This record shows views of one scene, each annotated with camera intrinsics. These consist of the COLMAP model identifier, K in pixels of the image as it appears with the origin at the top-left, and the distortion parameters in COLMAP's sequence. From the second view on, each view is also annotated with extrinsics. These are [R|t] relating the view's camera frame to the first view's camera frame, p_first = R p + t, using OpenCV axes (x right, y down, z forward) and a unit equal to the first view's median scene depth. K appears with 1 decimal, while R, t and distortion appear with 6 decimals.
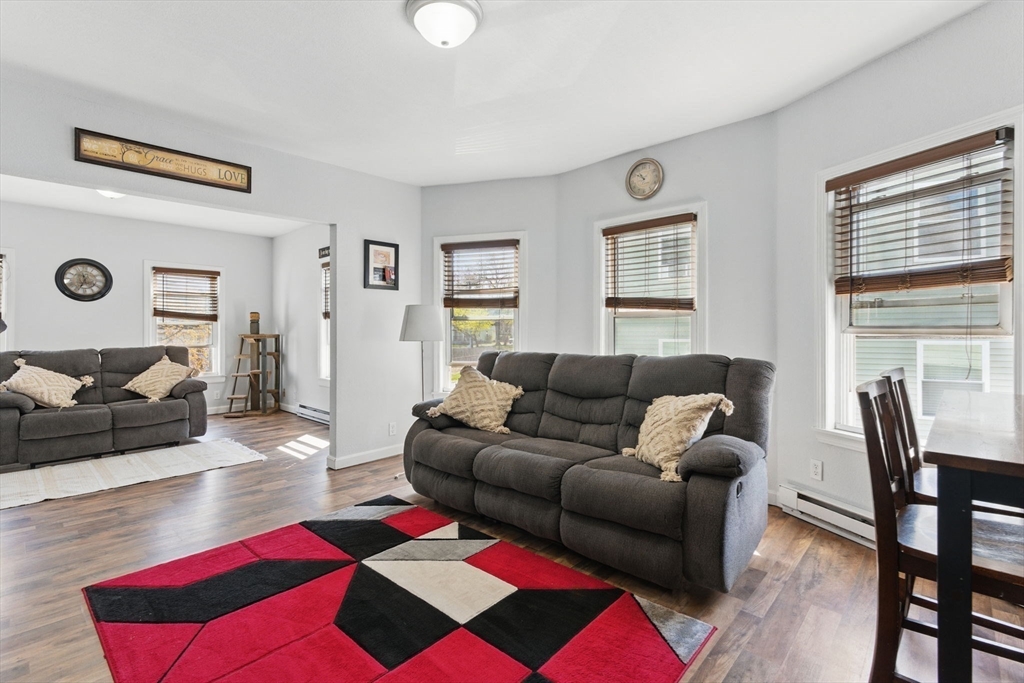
lens RADIAL K [[474.2, 0, 506.9], [0, 474.2, 333.4], [0, 0, 1]] dist [0.004925, 0.000758]
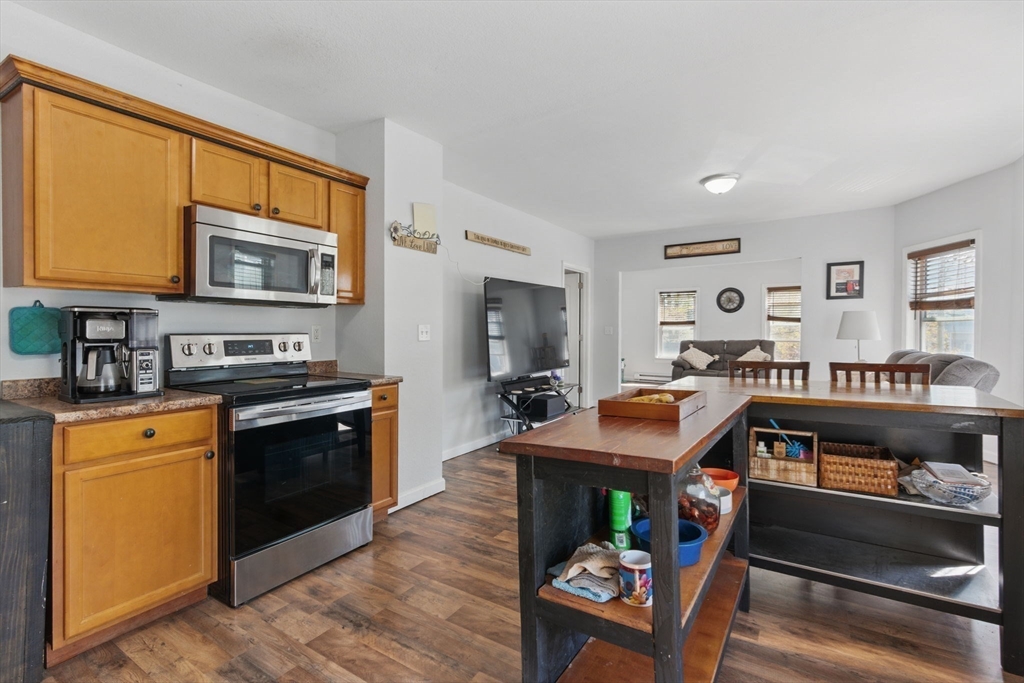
lens RADIAL K [[474.2, 0, 511.5], [0, 474.2, 332.9], [0, 0, 1]] dist [0.004925, 0.000758]
pose [[0.190165, 0.009567, -0.981706, 0.702472], [-0.002024, 0.999954, 0.009352, -0.009681], [0.981750, 0.000209, 0.190175, -0.110463]]
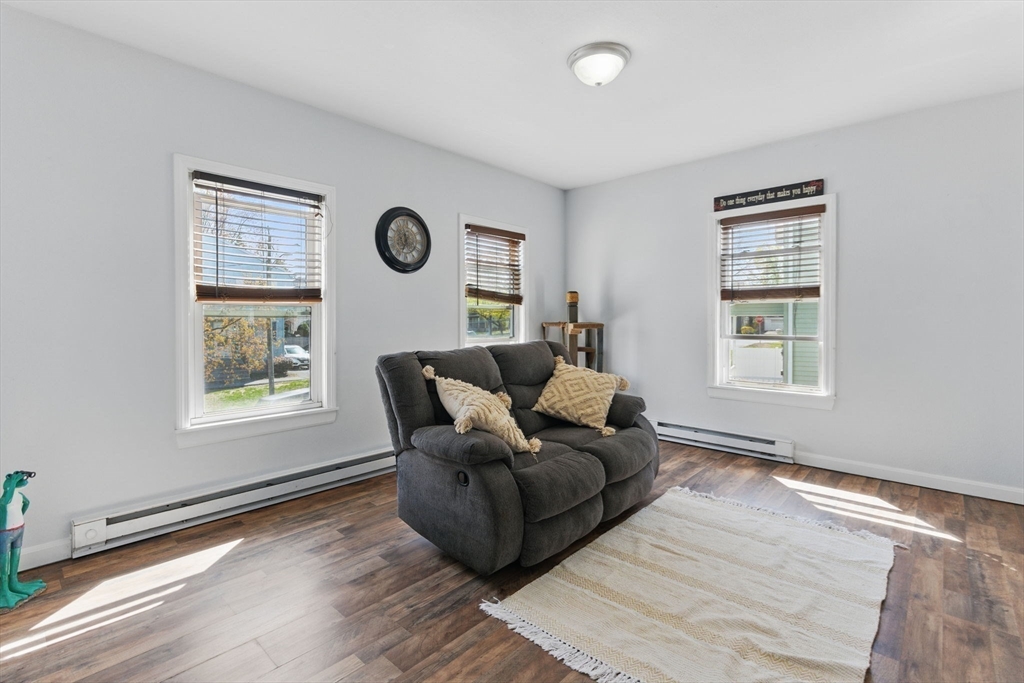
lens RADIAL K [[474.2, 0, 510.1], [0, 474.2, 336.1], [0, 0, 1]] dist [0.004925, 0.000758]
pose [[0.999991, 0.004150, 0.000651, -0.802958], [-0.004171, 0.999322, 0.036572, -0.004333], [-0.000499, -0.036575, 0.999331, 0.365269]]
